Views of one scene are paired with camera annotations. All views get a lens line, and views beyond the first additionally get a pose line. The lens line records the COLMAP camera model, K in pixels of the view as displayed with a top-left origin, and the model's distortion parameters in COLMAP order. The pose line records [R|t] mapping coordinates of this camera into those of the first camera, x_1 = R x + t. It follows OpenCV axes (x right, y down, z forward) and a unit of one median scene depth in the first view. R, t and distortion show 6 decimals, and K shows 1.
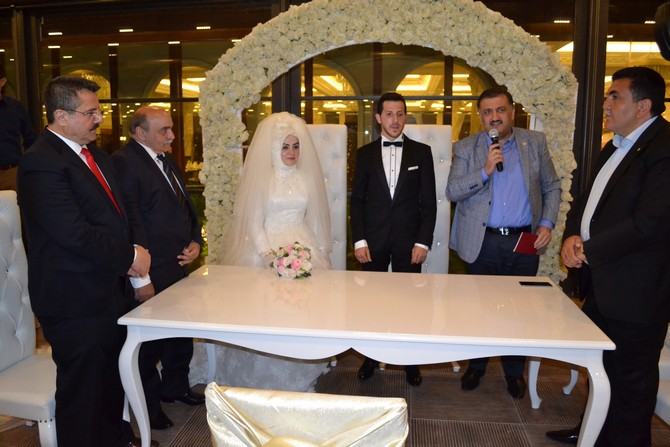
lens RADIAL K [[533.2, 0, 335.0], [0, 533.2, 223.5], [0, 0, 1]] dist [-0.081656, 0.008231]
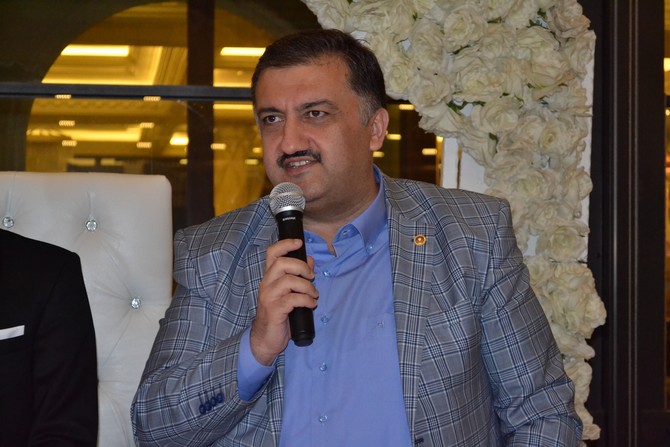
lens RADIAL K [[1577.9, 0, 335.0], [0, 1577.9, 223.5], [0, 0, 1]] dist [-0.005805, 0.105821]
pose [[0.961059, 0.001818, 0.276336, 0.079674], [0.044390, 0.985977, -0.160869, -0.026747], [-0.272753, 0.166871, 0.947502, 0.211932]]
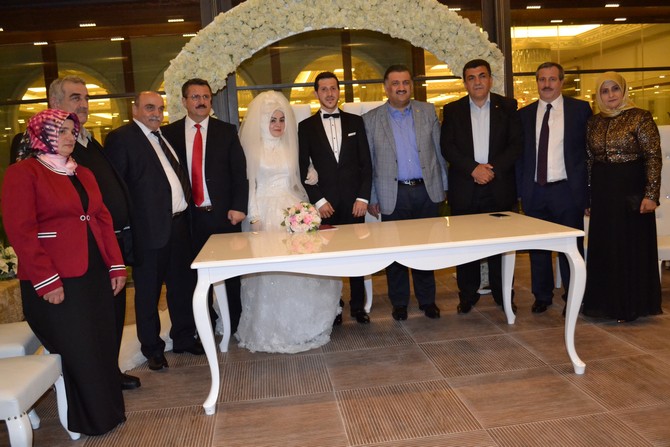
lens RADIAL K [[601.8, 0, 335.0], [0, 601.8, 223.5], [0, 0, 1]] dist [-0.070033, 0.000282]
pose [[0.967978, -0.095731, 0.232063, -0.250114], [0.103908, 0.994315, -0.023244, 0.096211], [-0.228519, 0.046613, 0.972423, -0.203939]]
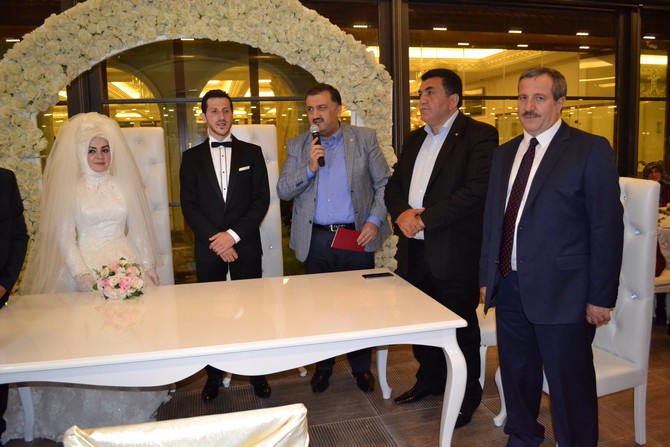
lens RADIAL K [[547.6, 0, 335.0], [0, 547.6, 223.5], [0, 0, 1]] dist [-0.082474, 0.008413]
pose [[0.934415, -0.079228, 0.347264, -0.040512], [0.086135, 0.996273, -0.004473, 0.009949], [-0.345615, 0.034091, 0.937757, 0.029611]]
